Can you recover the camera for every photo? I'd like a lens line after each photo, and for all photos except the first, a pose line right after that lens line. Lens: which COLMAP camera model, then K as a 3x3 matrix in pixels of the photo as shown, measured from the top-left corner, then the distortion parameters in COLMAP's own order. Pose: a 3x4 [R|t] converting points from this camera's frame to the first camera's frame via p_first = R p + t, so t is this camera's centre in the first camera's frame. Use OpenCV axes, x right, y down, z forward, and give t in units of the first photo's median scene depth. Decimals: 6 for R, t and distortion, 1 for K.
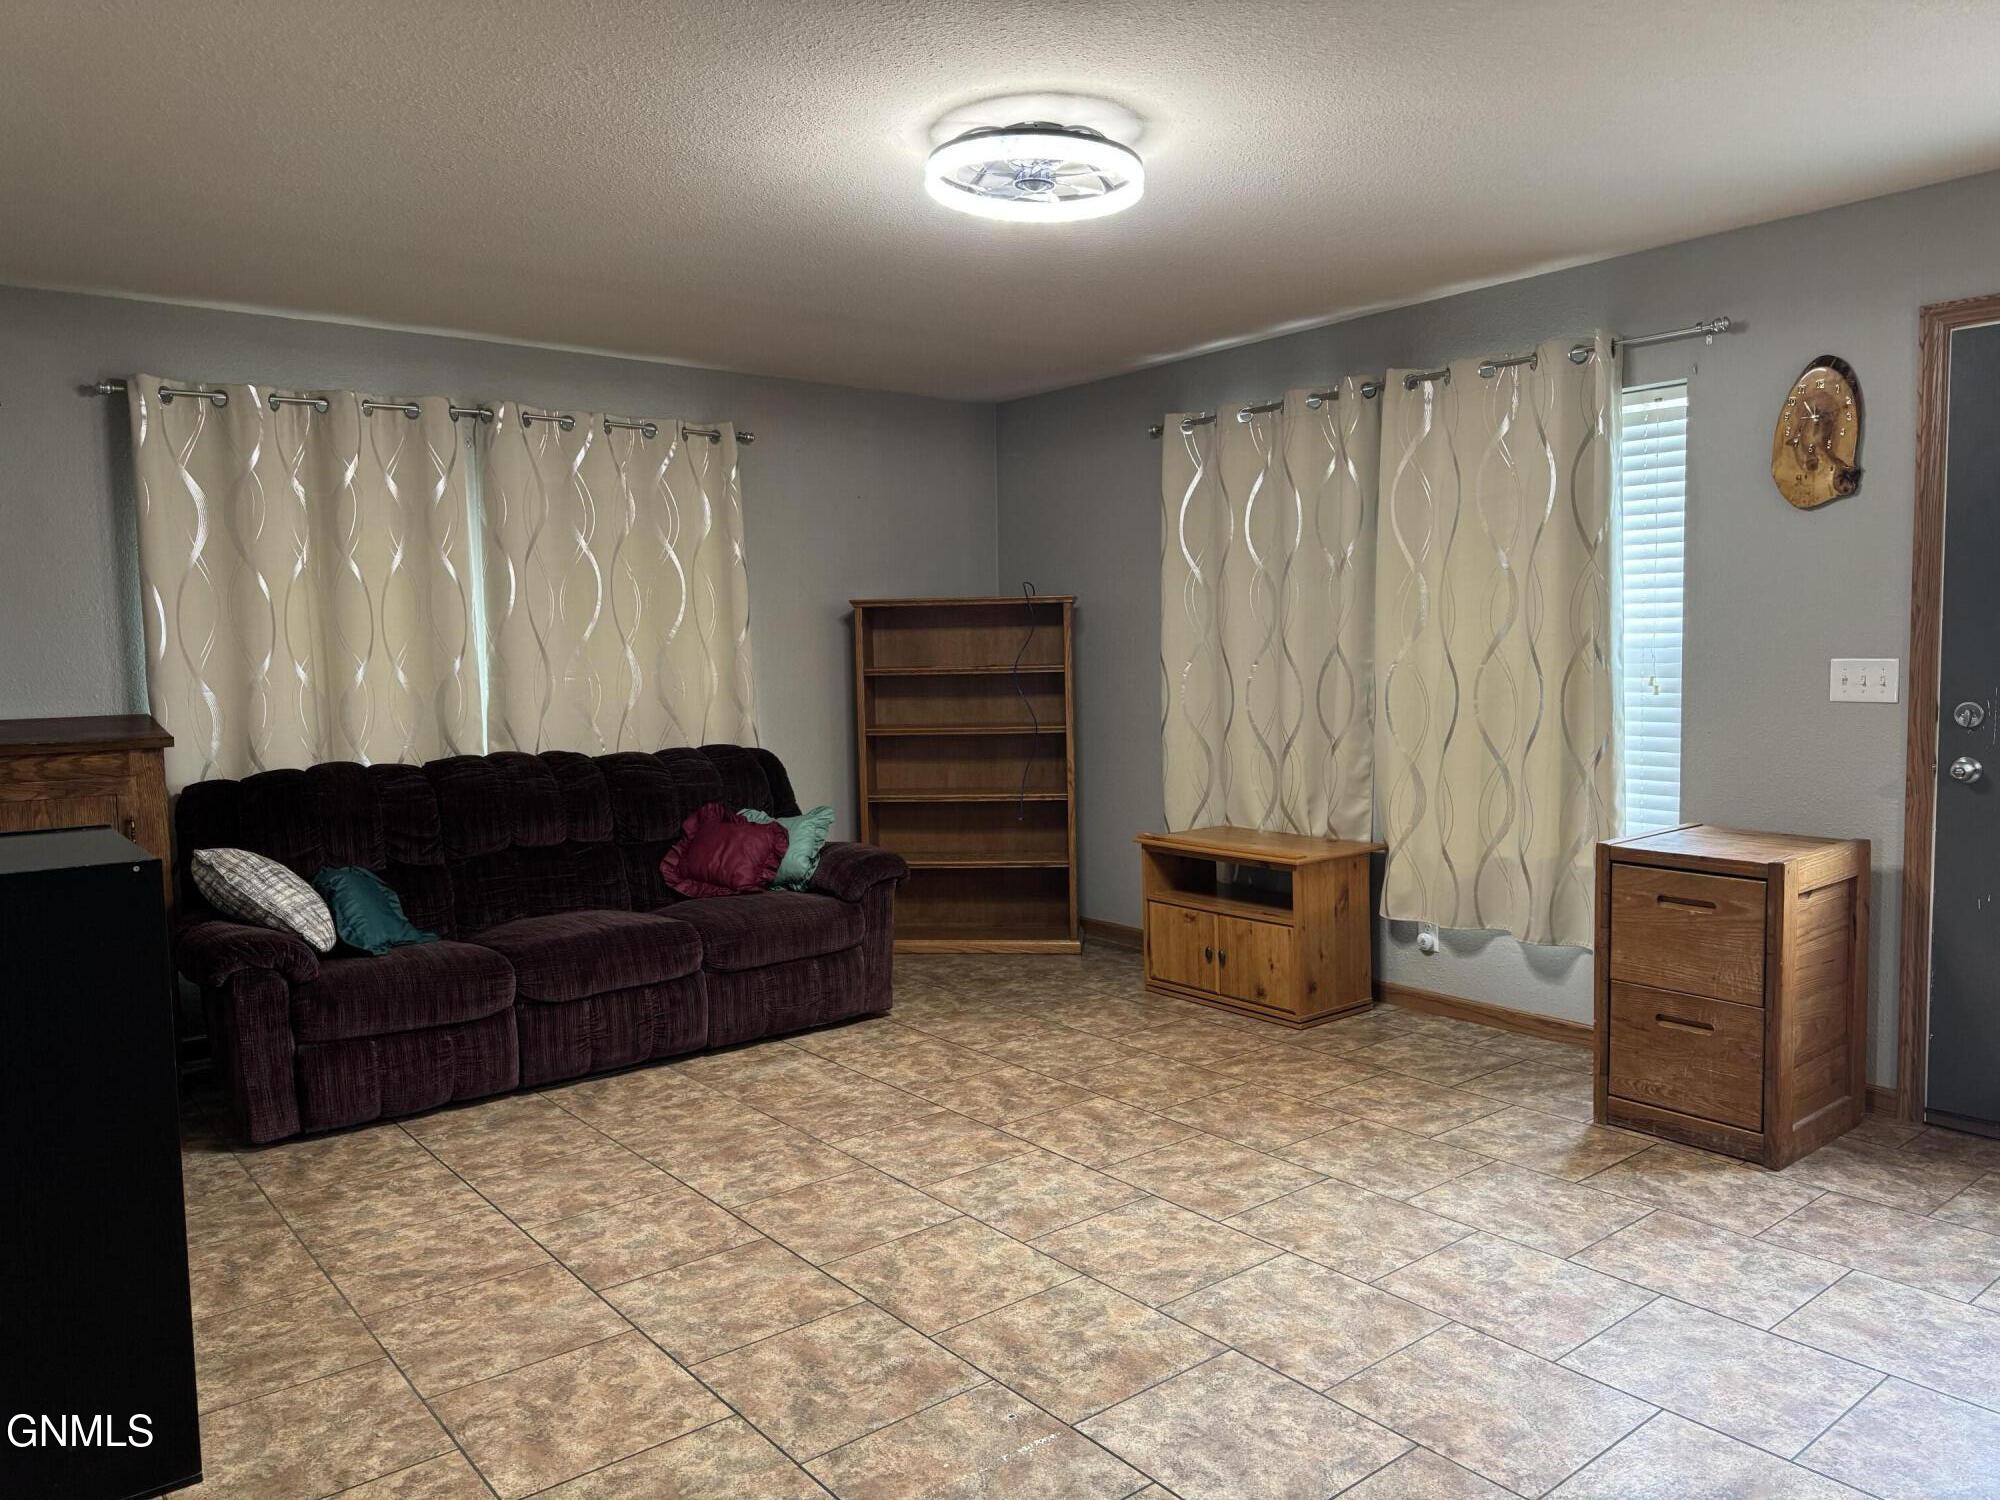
lens RADIAL K [[1411.7, 0, 999.6], [0, 1411.7, 749.6], [0, 0, 1]] dist [0.062101, -0.078872]
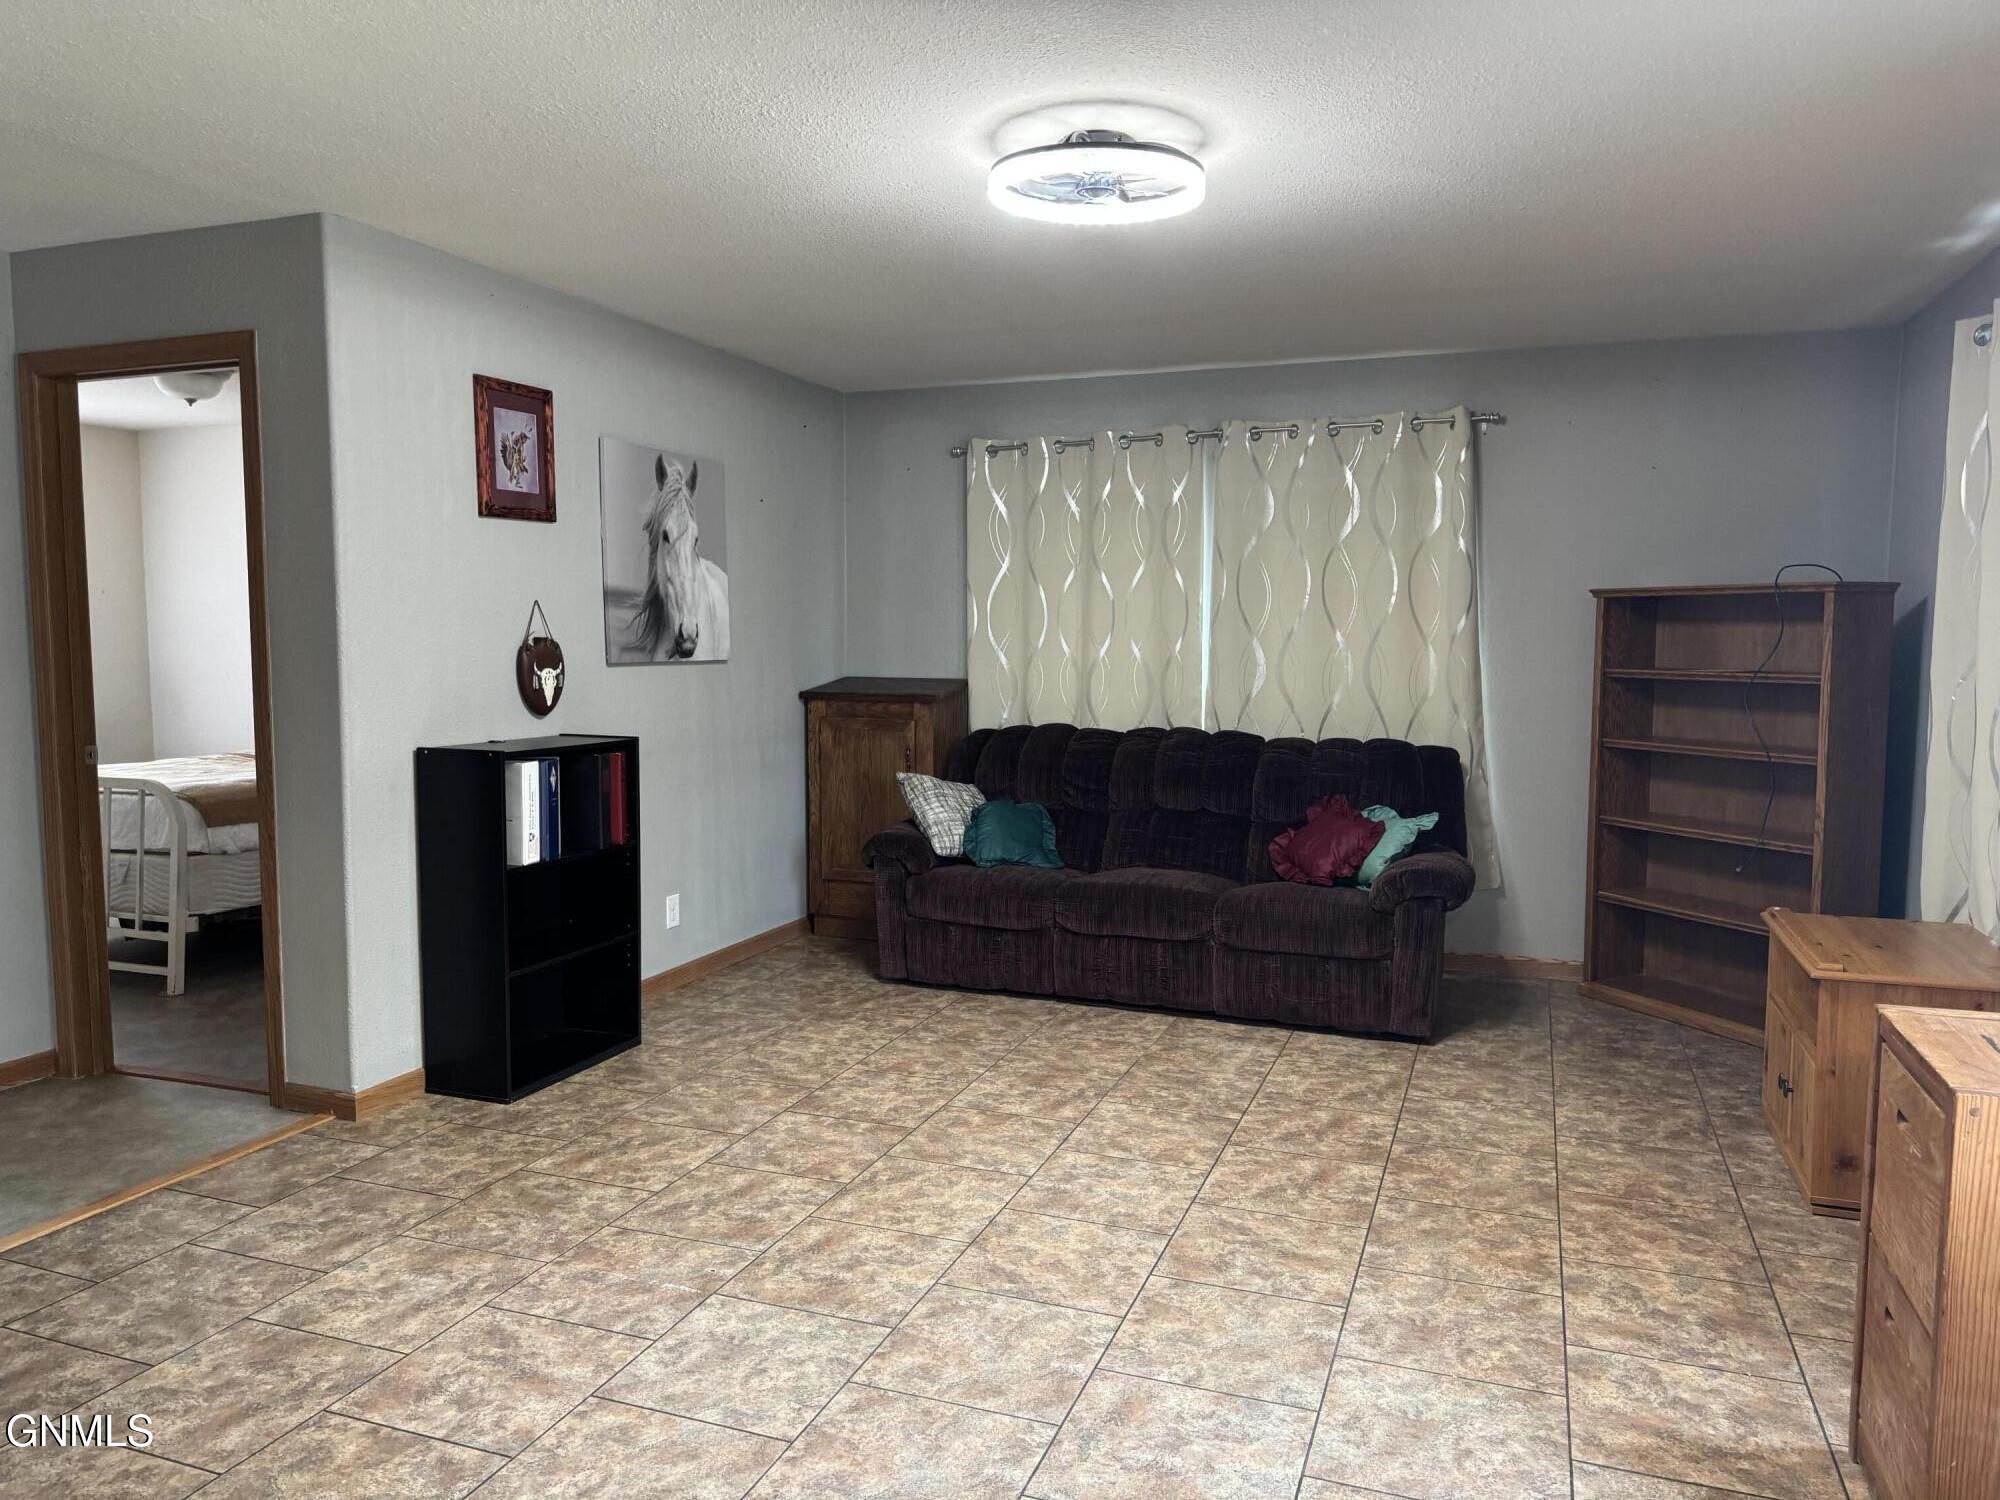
lens RADIAL K [[1411.7, 0, 986.7], [0, 1411.7, 747.1], [0, 0, 1]] dist [0.062101, -0.078872]
pose [[0.505517, 0.091512, -0.857950, 0.693821], [-0.078919, 0.995095, 0.059640, -0.046835], [0.859200, 0.037560, 0.510260, 0.335890]]
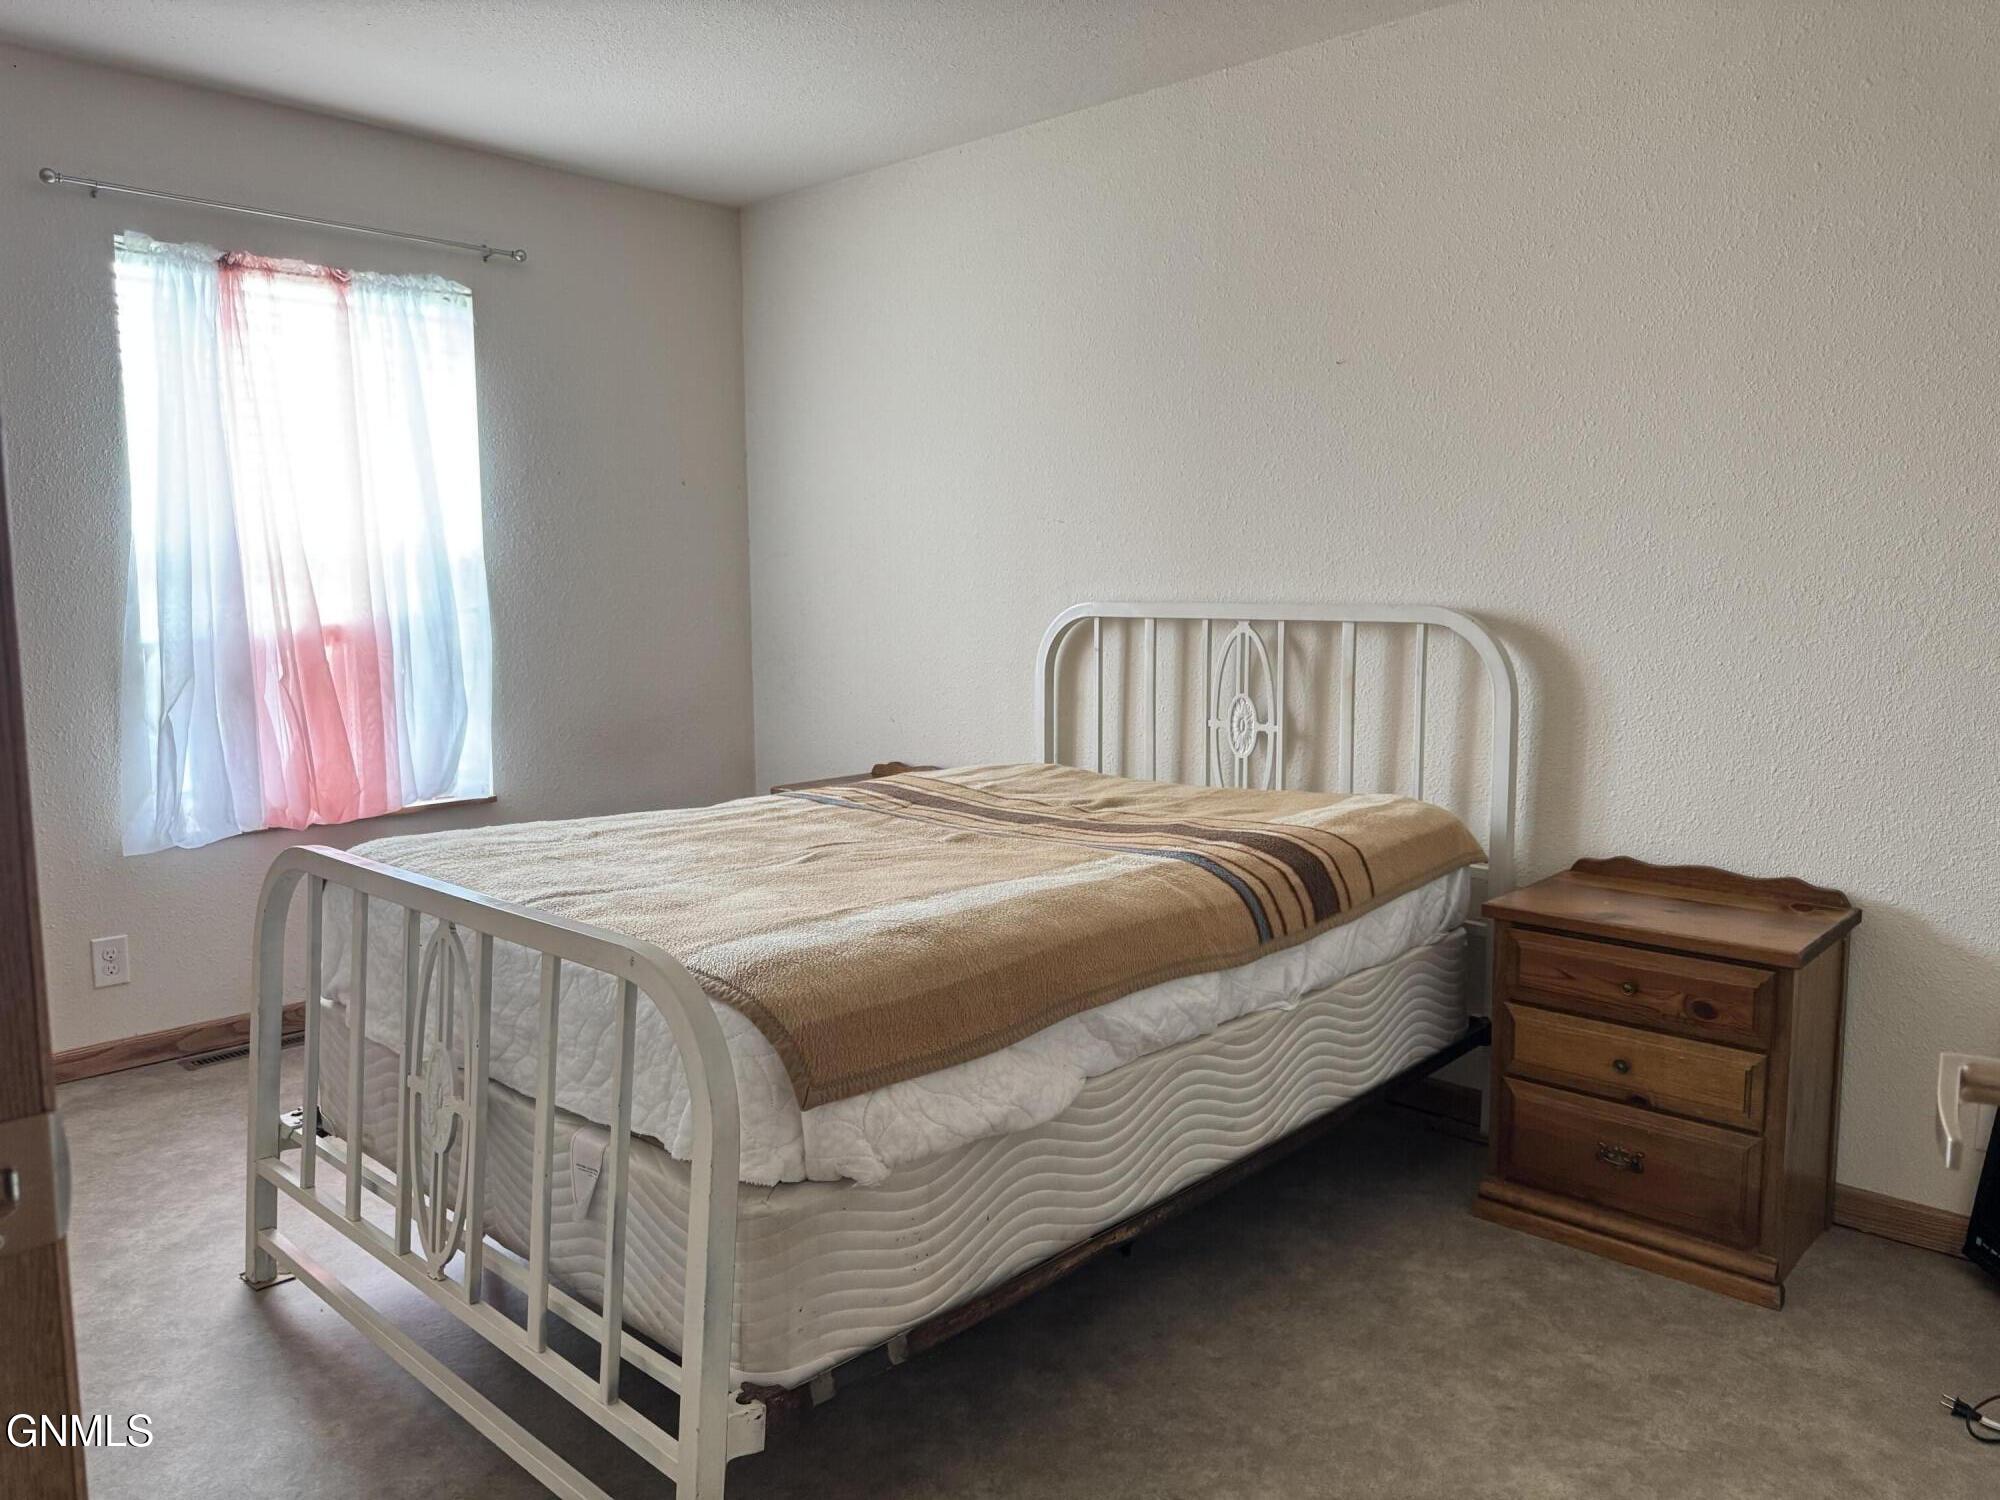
lens RADIAL K [[1411.7, 0, 997.5], [0, 1411.7, 754.4], [0, 0, 1]] dist [0.062101, -0.078872]
pose [[0.139478, 0.128140, -0.981899, -0.412656], [-0.084379, 0.989523, 0.117148, 0.010222], [0.986624, 0.066512, 0.148829, 0.382110]]
